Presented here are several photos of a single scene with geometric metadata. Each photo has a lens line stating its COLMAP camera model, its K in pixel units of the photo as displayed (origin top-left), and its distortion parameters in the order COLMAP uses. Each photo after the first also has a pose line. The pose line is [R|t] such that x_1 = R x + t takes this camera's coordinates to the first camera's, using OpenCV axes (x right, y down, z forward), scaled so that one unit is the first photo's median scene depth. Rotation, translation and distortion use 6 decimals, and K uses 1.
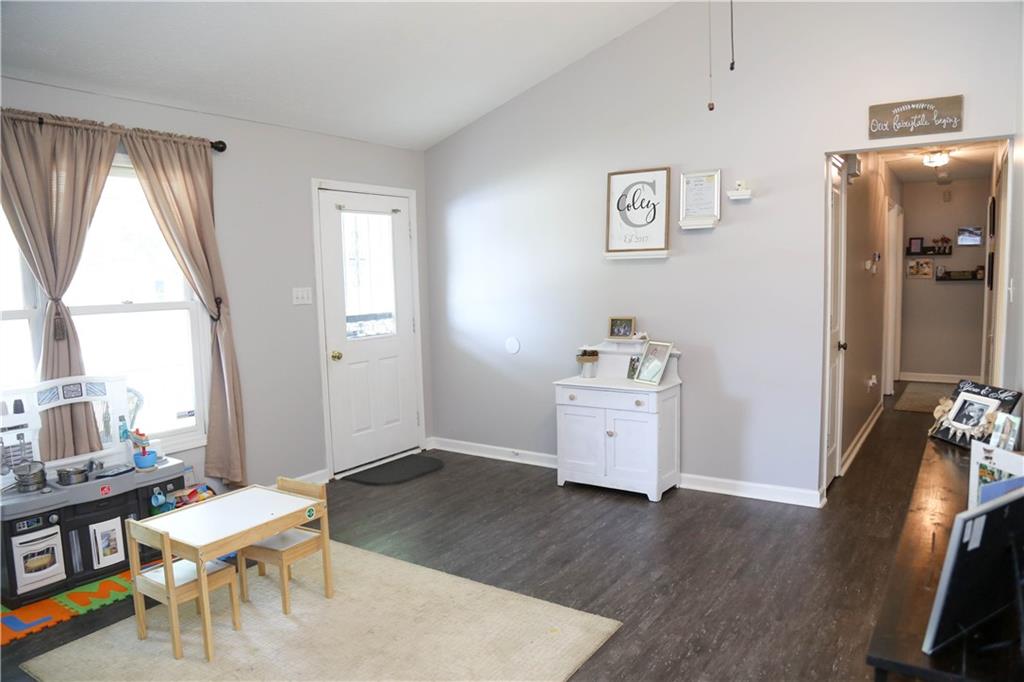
lens RADIAL K [[698.9, 0, 514.7], [0, 698.9, 344.9], [0, 0, 1]] dist [-0.126184, 0.073845]
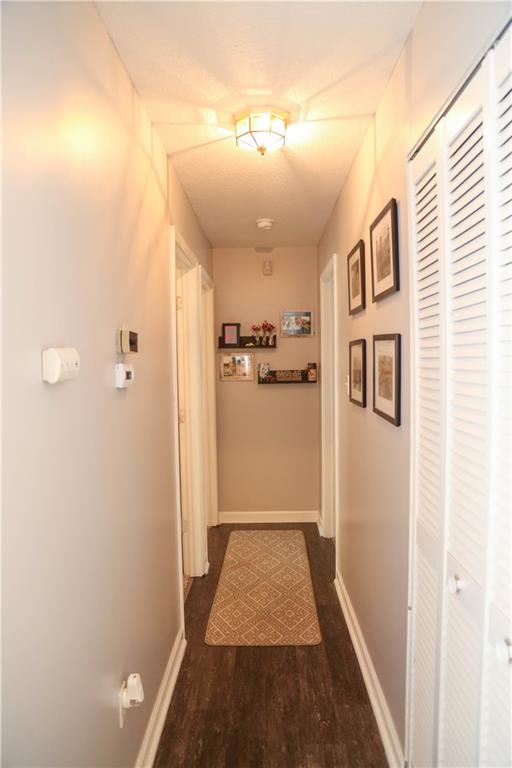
lens RADIAL K [[524.2, 0, 256.0], [0, 524.2, 384.0], [0, 0, 1]] dist [-0.126184, 0.073845]
pose [[0.838899, -0.011554, 0.544165, 0.325377], [0.050750, 0.997080, -0.057067, -0.064459], [-0.541916, 0.075489, 0.837035, 0.540851]]
